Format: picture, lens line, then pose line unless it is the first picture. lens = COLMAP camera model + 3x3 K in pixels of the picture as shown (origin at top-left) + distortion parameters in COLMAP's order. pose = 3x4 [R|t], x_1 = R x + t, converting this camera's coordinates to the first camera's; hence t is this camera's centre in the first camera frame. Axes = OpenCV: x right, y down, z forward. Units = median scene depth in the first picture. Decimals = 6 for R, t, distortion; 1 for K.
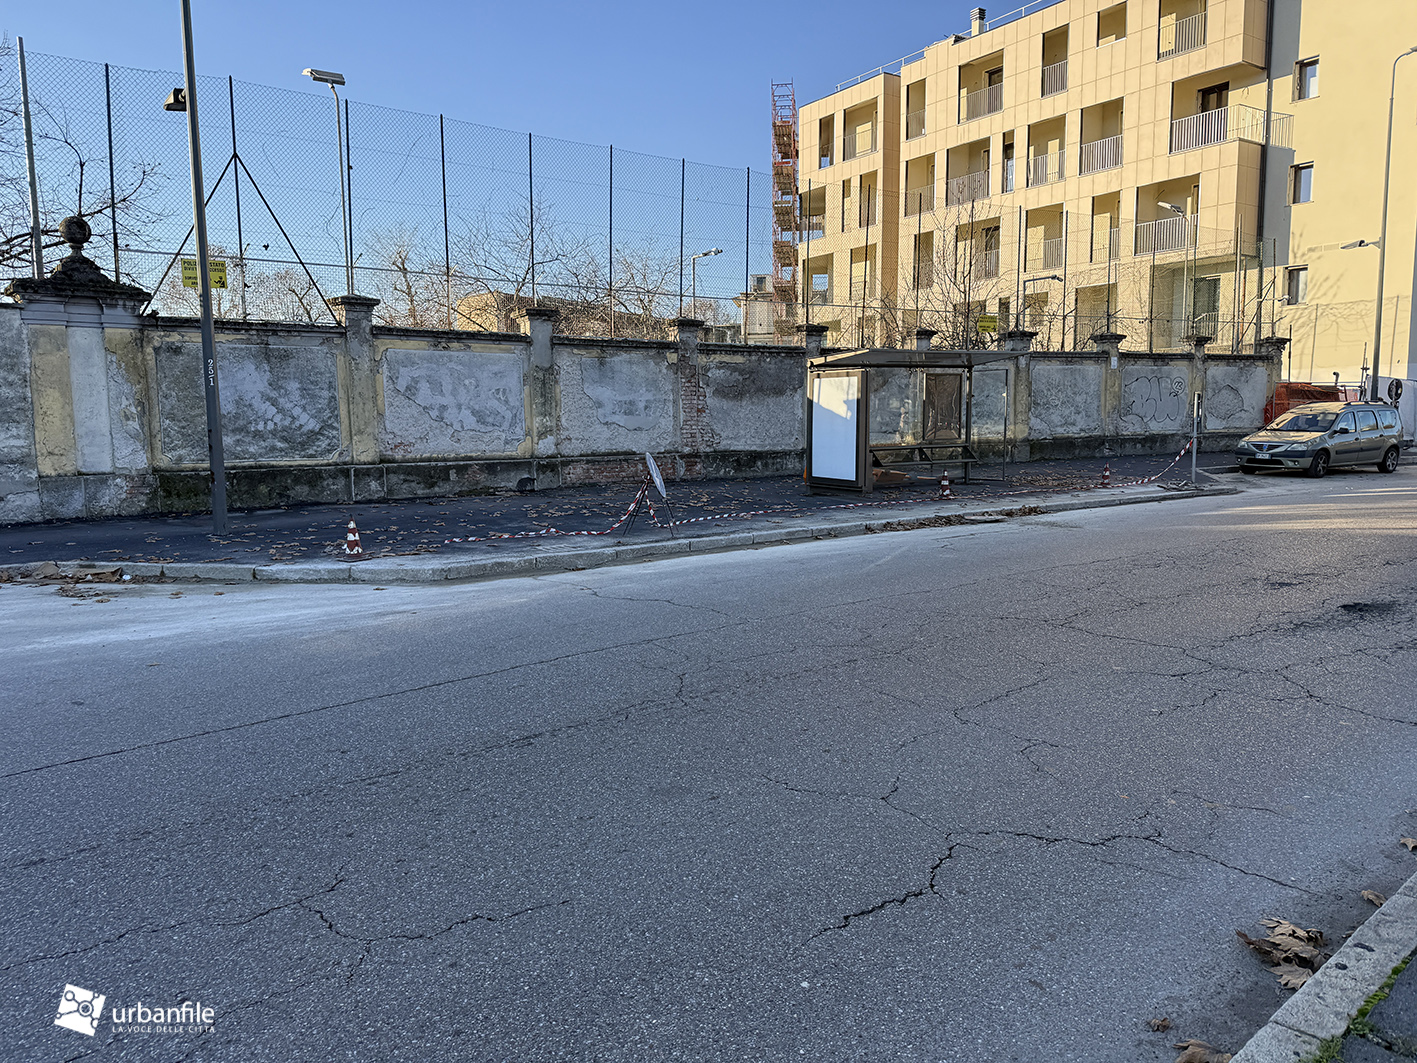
lens RADIAL K [[985.1, 0, 716.7], [0, 985.1, 509.3], [0, 0, 1]] dist [0.044507, -0.040999]
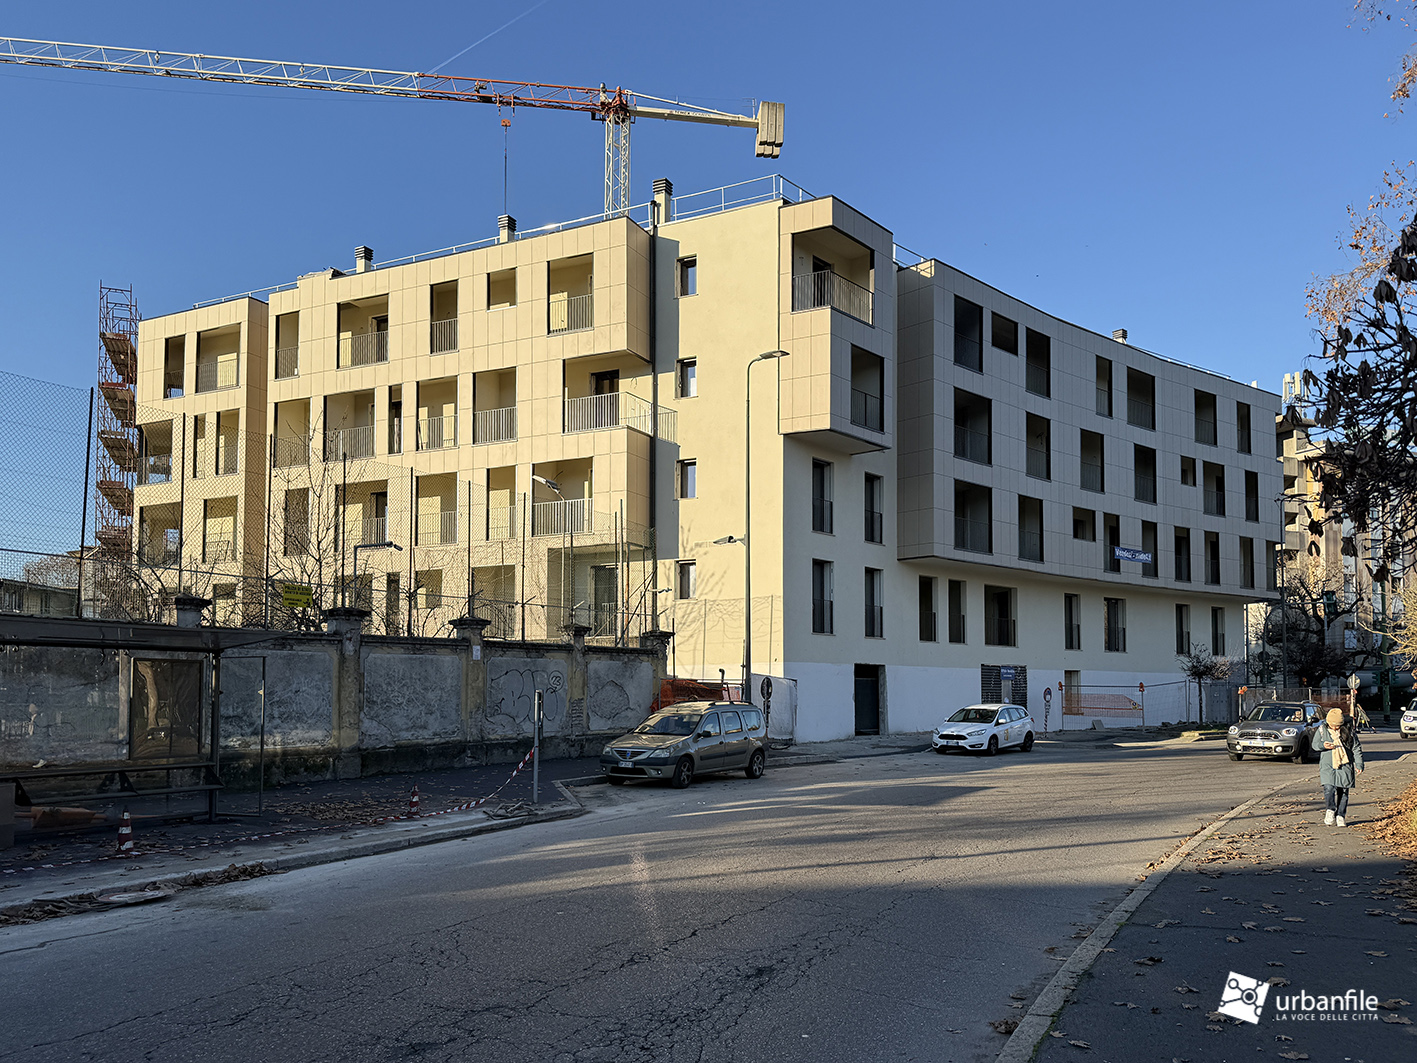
lens RADIAL K [[1054.9, 0, 758.9], [0, 1054.9, 654.9], [0, 0, 1]] dist [0.043890, -0.030709]
pose [[0.856343, 0.026608, 0.515721, 0.112352], [0.047232, 0.990450, -0.129528, -0.015405], [-0.514243, 0.135279, 0.846909, 0.100641]]
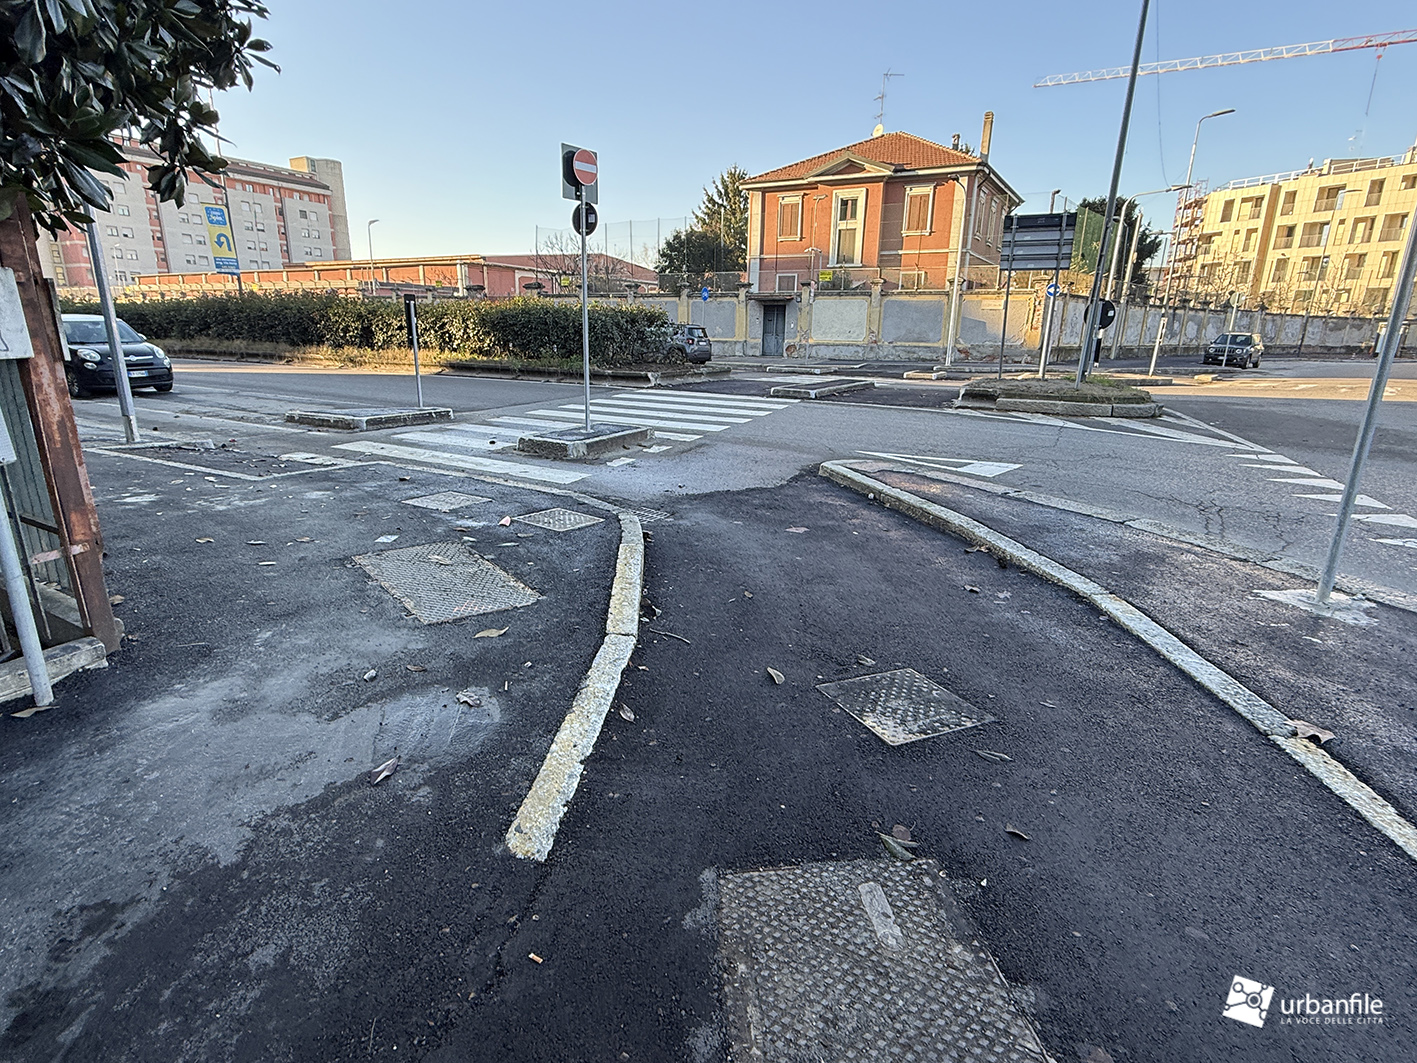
lens RADIAL K [[727.6, 0, 710.2], [0, 727.6, 535.9], [0, 0, 1]] dist [0.000851, -0.000557]
pose [[0.991824, 0.059612, -0.112832, -1.191086], [-0.038854, 0.983273, 0.177946, 0.150421], [0.121552, -0.172107, 0.977550, -1.274491]]
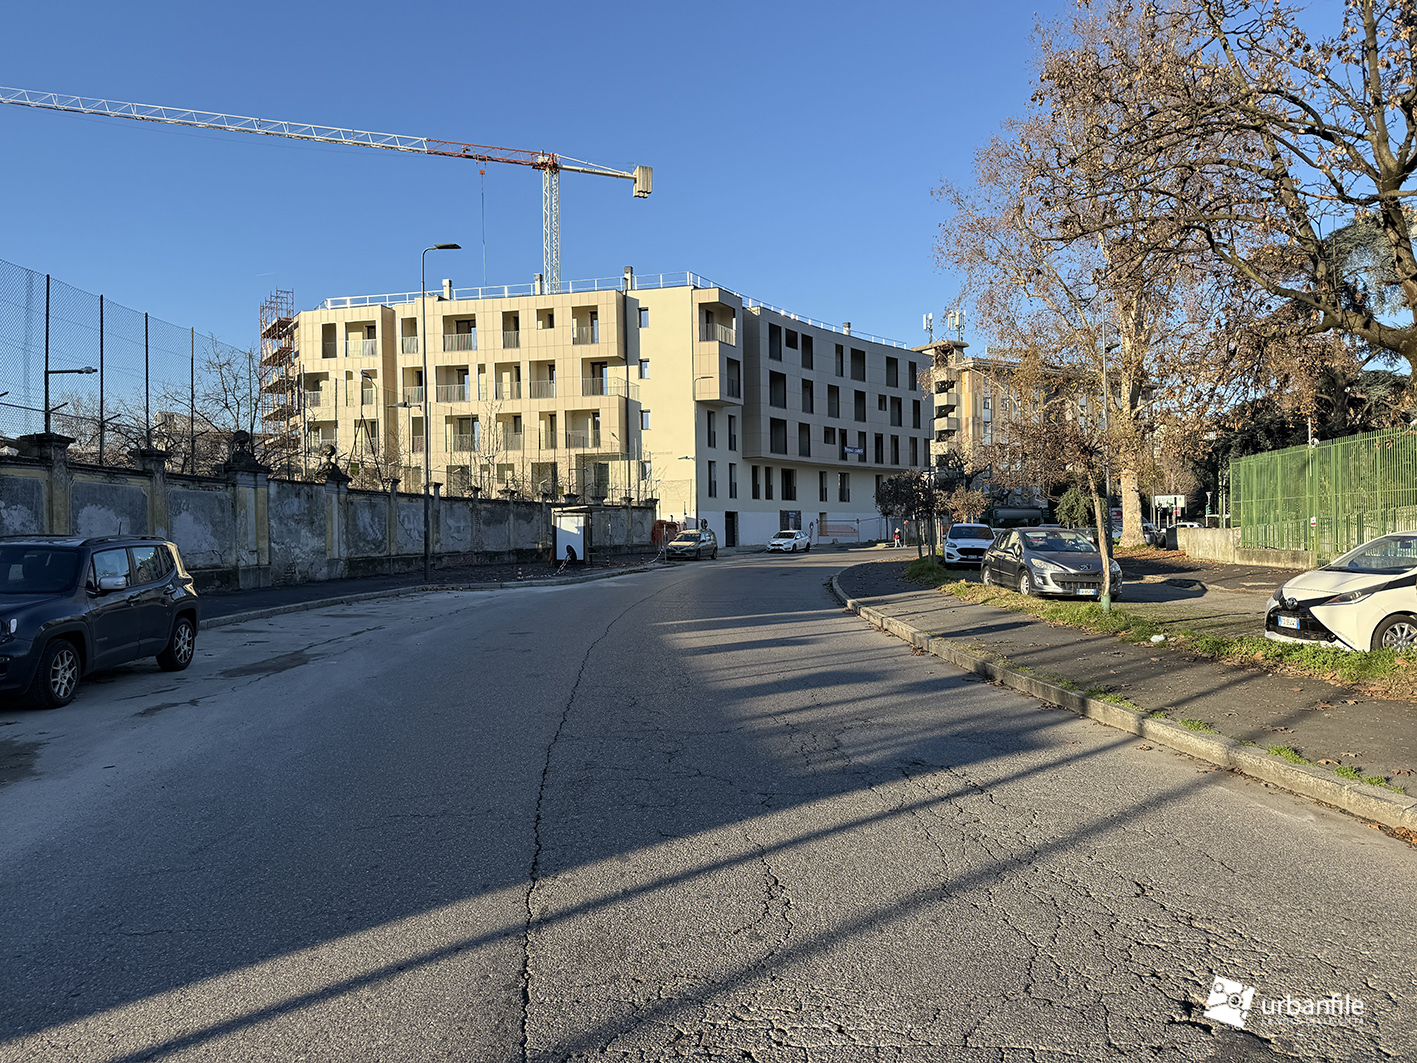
lens RADIAL K [[985.1, 0, 706.4], [0, 985.1, 542.0], [0, 0, 1]] dist [0.044507, -0.040999]
pose [[0.737720, -0.008005, 0.675059, -0.631738], [0.073955, 0.994870, -0.069022, 0.058056], [-0.671044, 0.100843, 0.734528, -0.484359]]
